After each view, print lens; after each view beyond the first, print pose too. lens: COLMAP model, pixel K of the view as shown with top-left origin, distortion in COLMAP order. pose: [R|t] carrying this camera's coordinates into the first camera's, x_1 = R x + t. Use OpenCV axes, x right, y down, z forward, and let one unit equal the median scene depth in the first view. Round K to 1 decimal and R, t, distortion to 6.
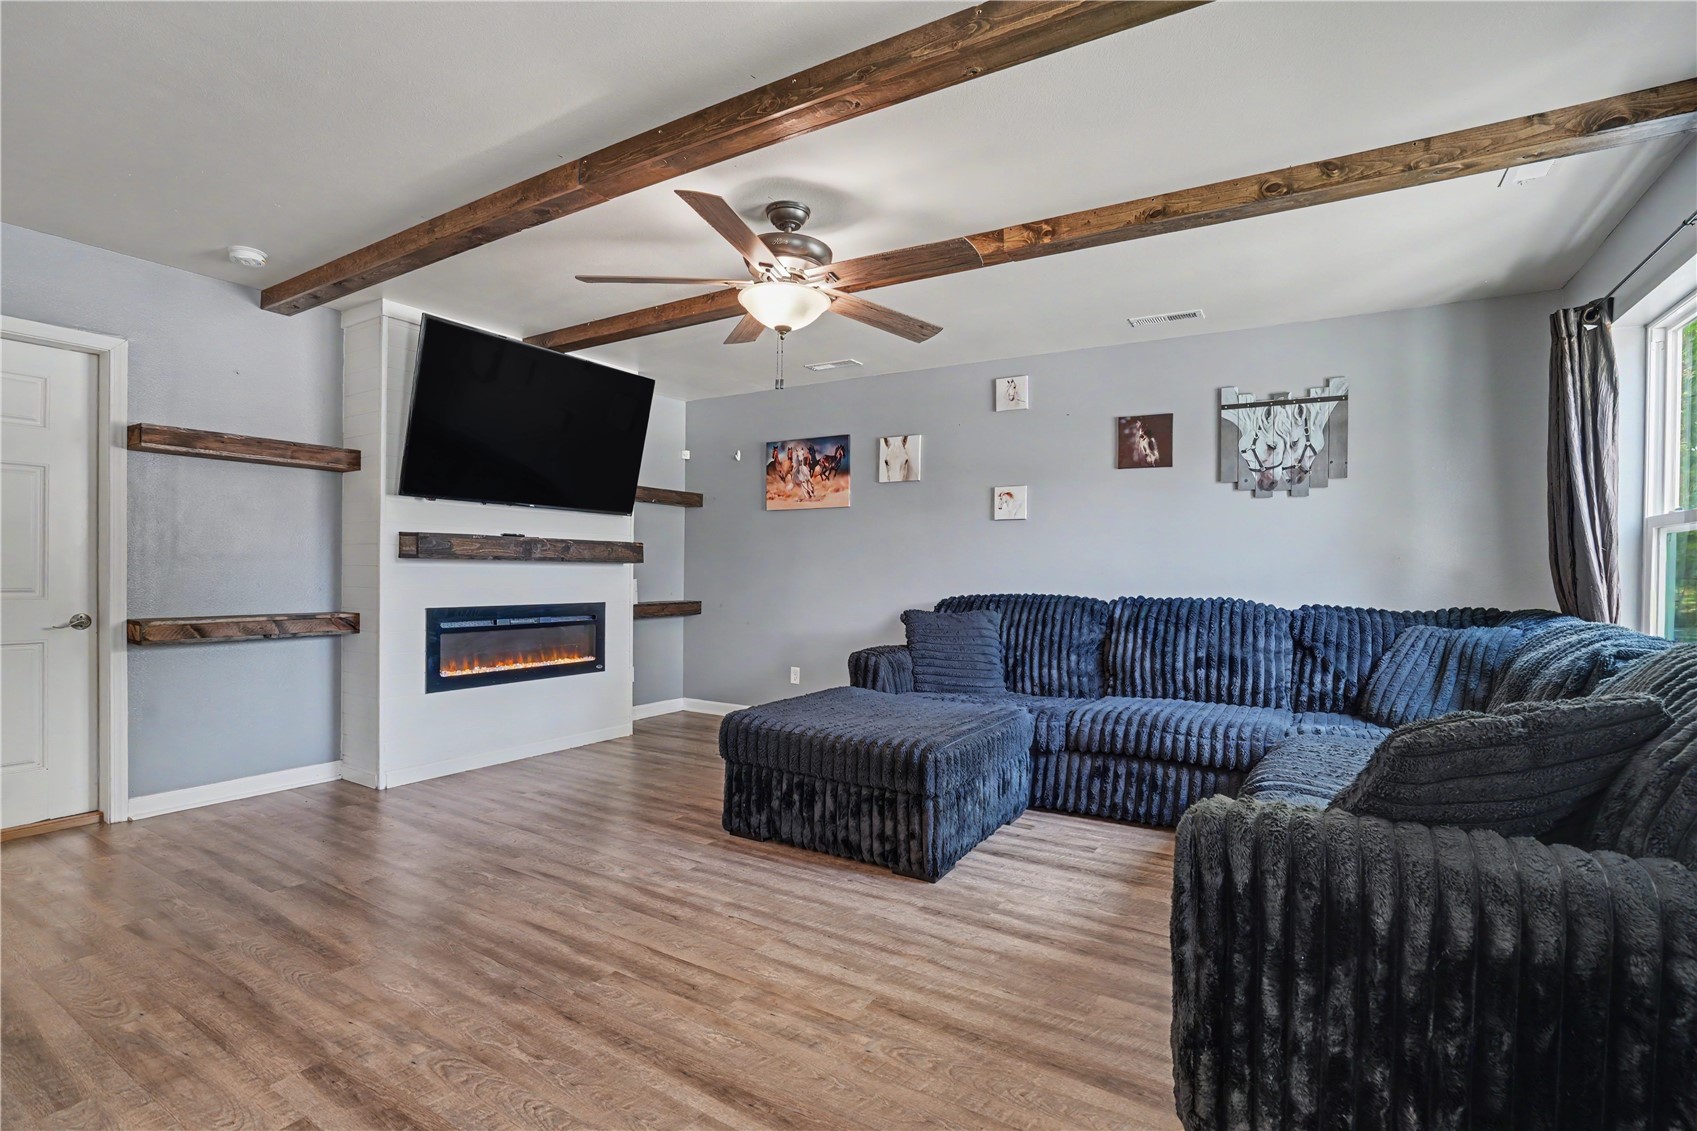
lens RADIAL K [[779.7, 0, 842.8], [0, 779.7, 567.5], [0, 0, 1]] dist [-0.039625, 0.001026]
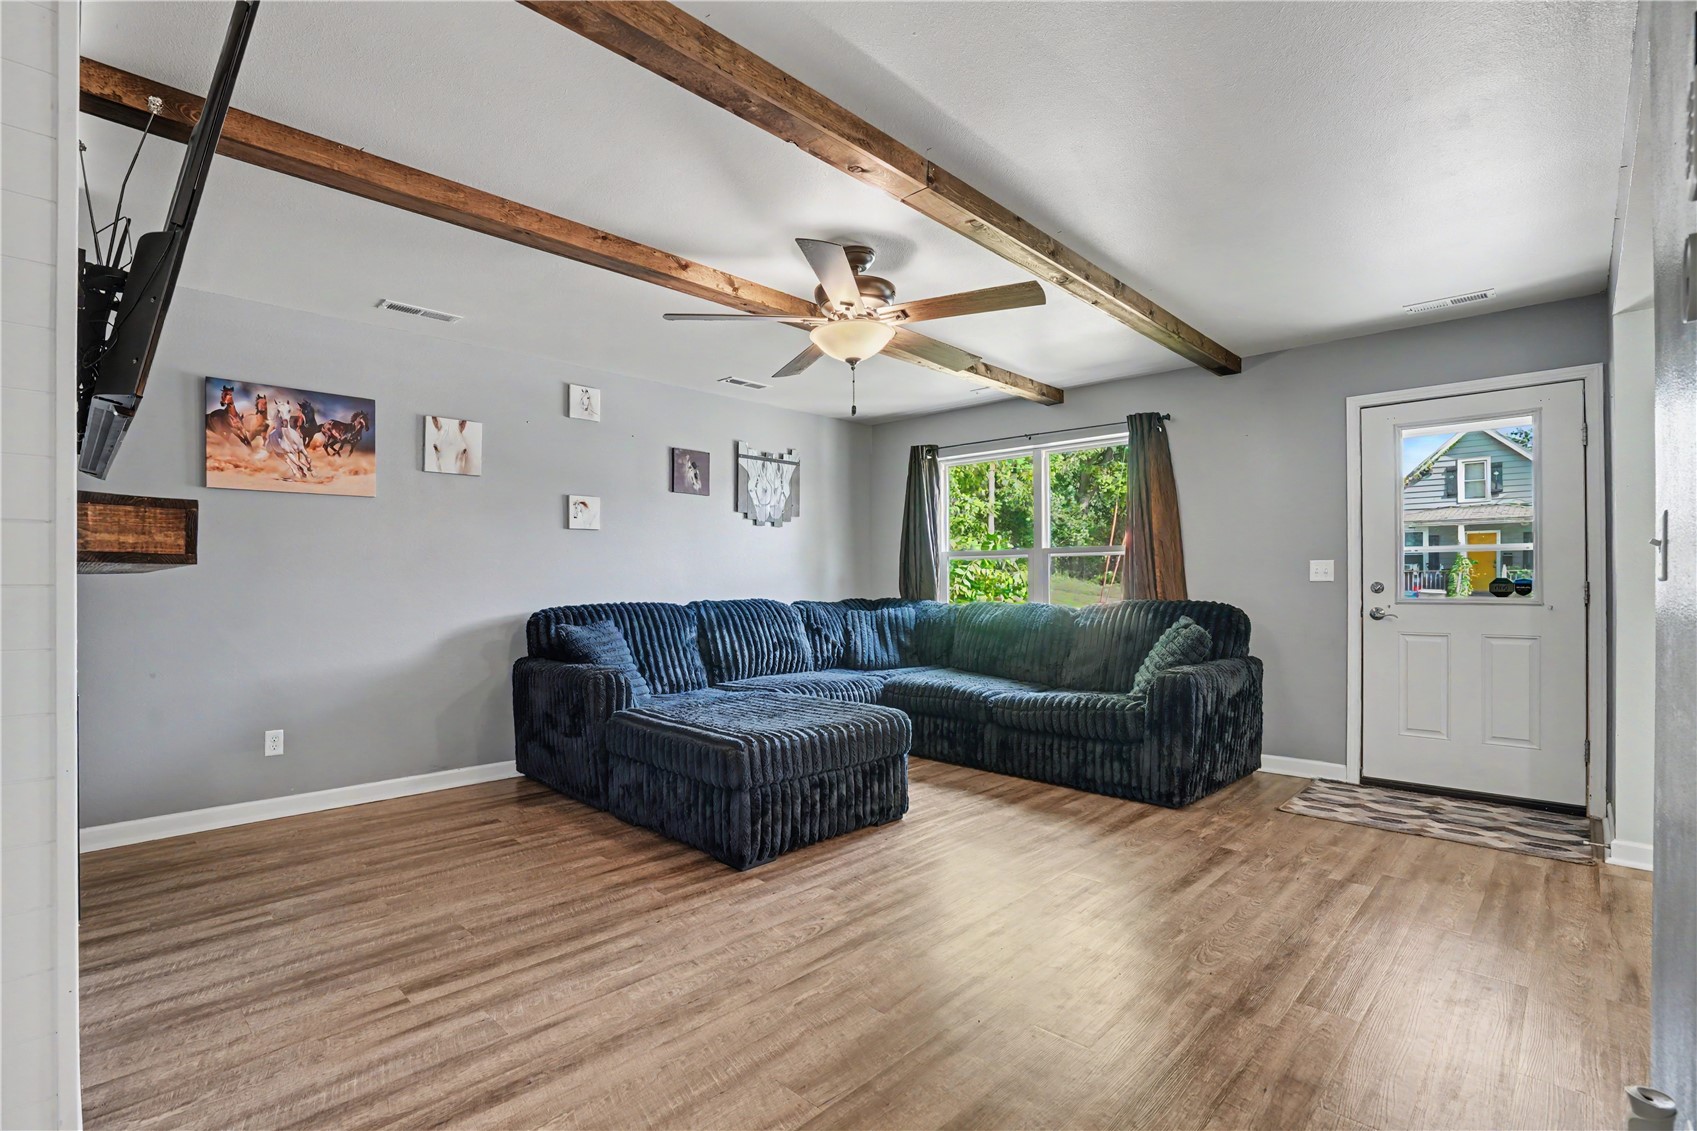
lens RADIAL K [[779.7, 0, 841.8], [0, 779.7, 574.7], [0, 0, 1]] dist [-0.039625, 0.001026]
pose [[0.231313, -0.005217, 0.972865, -0.736217], [0.003683, 0.999983, 0.004486, -0.007421], [-0.972872, 0.002546, 0.231329, 0.492238]]
